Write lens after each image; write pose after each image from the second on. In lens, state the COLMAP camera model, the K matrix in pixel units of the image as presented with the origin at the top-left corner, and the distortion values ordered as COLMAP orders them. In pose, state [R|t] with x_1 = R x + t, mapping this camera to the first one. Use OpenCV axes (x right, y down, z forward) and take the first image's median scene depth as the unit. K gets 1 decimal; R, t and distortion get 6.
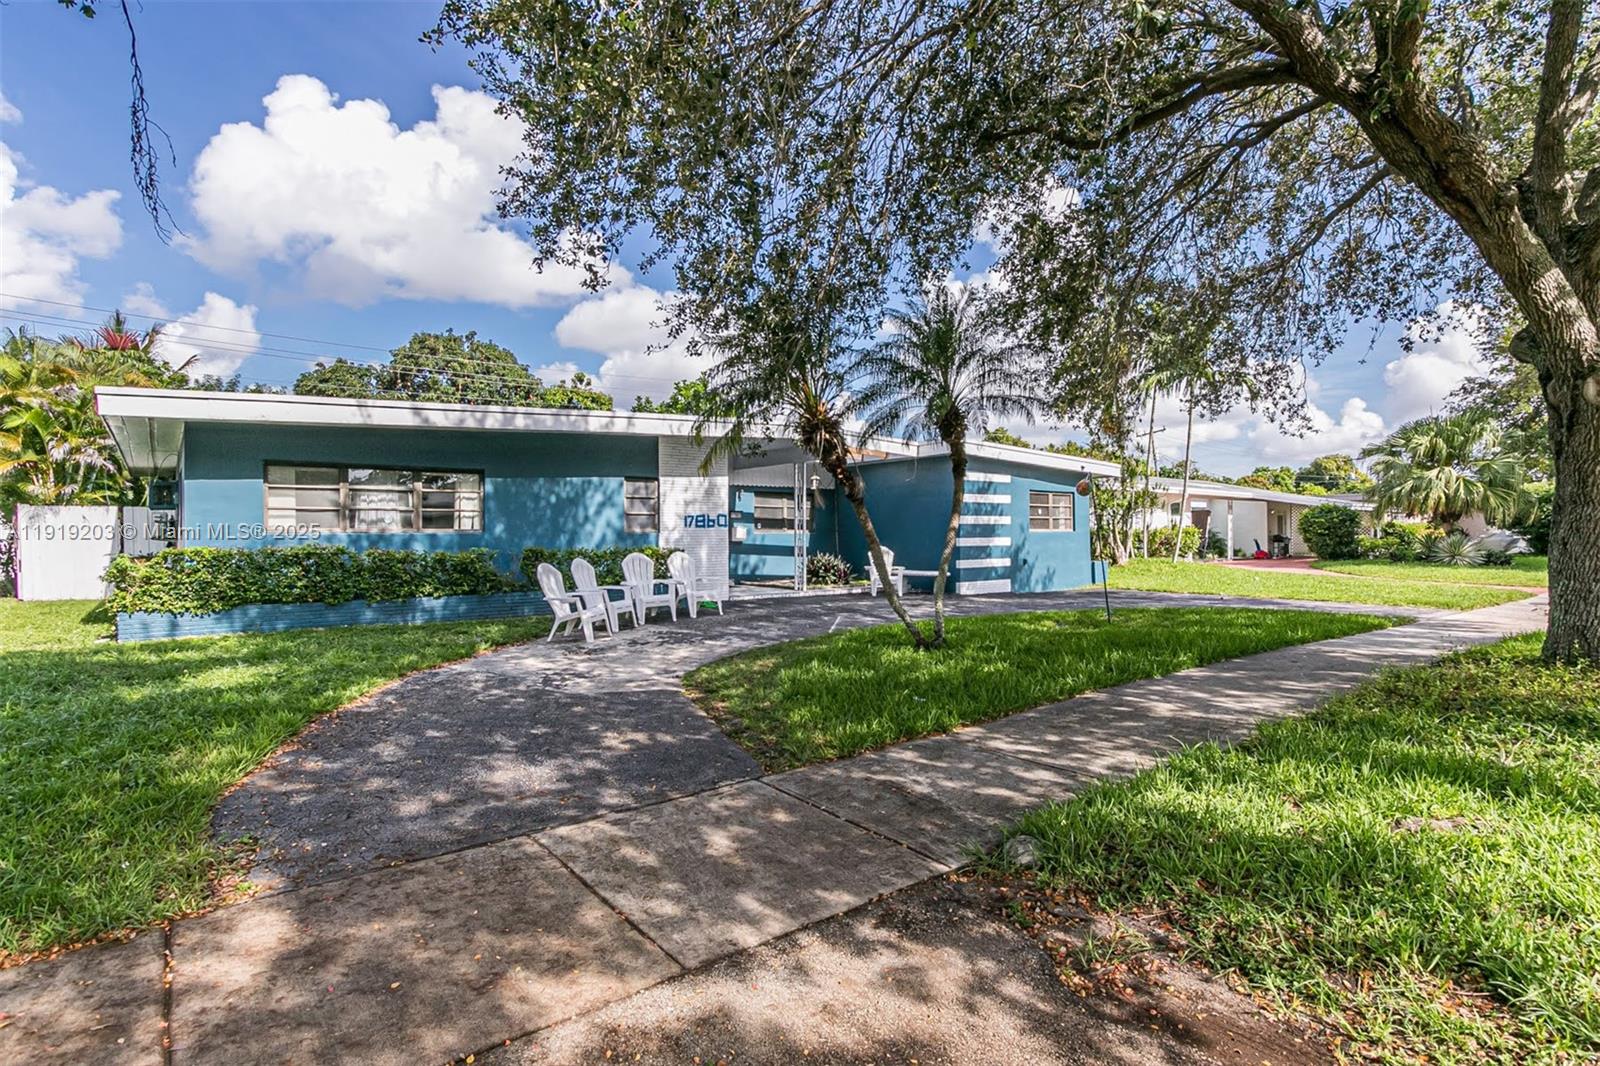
lens RADIAL K [[787.9, 0, 800.0], [0, 787.9, 533.0], [0, 0, 1]] dist [0.027541, 0.000087]
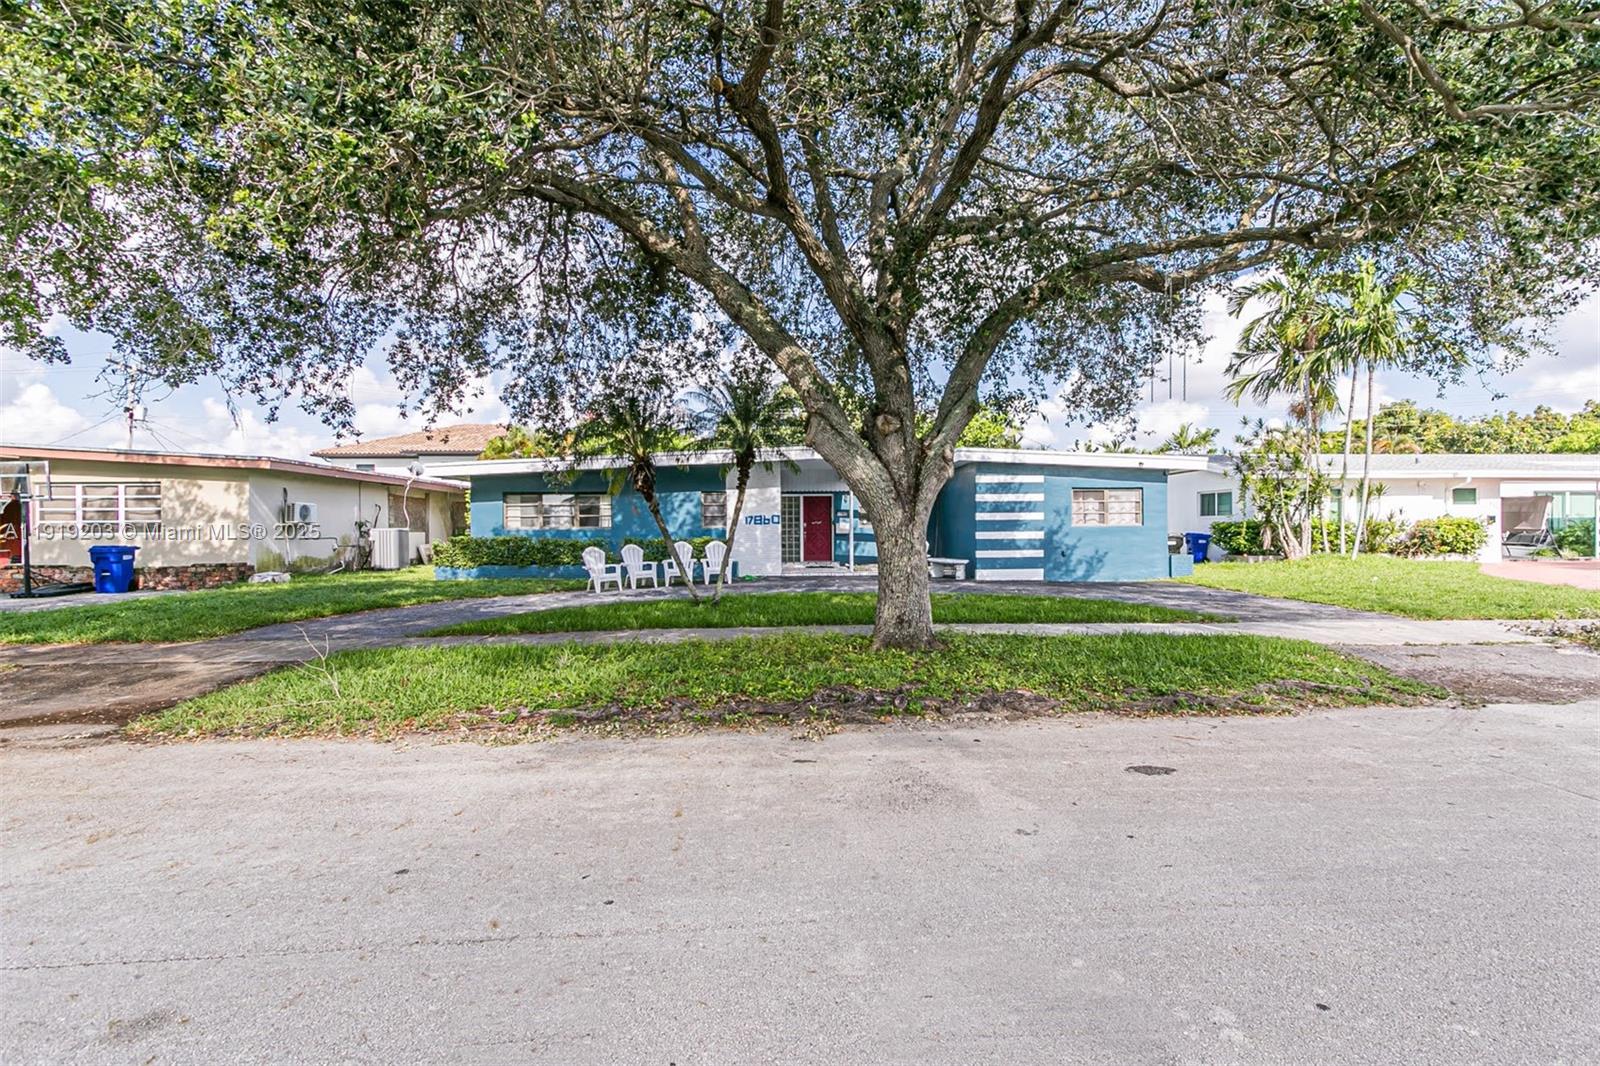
lens RADIAL K [[728.7, 0, 813.2], [0, 728.7, 530.2], [0, 0, 1]] dist [0.005606, -0.000687]
pose [[0.823371, 0.000663, -0.567503, 0.604181], [0.002414, 0.999986, 0.004671, -0.001441], [0.567498, -0.005216, 0.823358, -0.031430]]
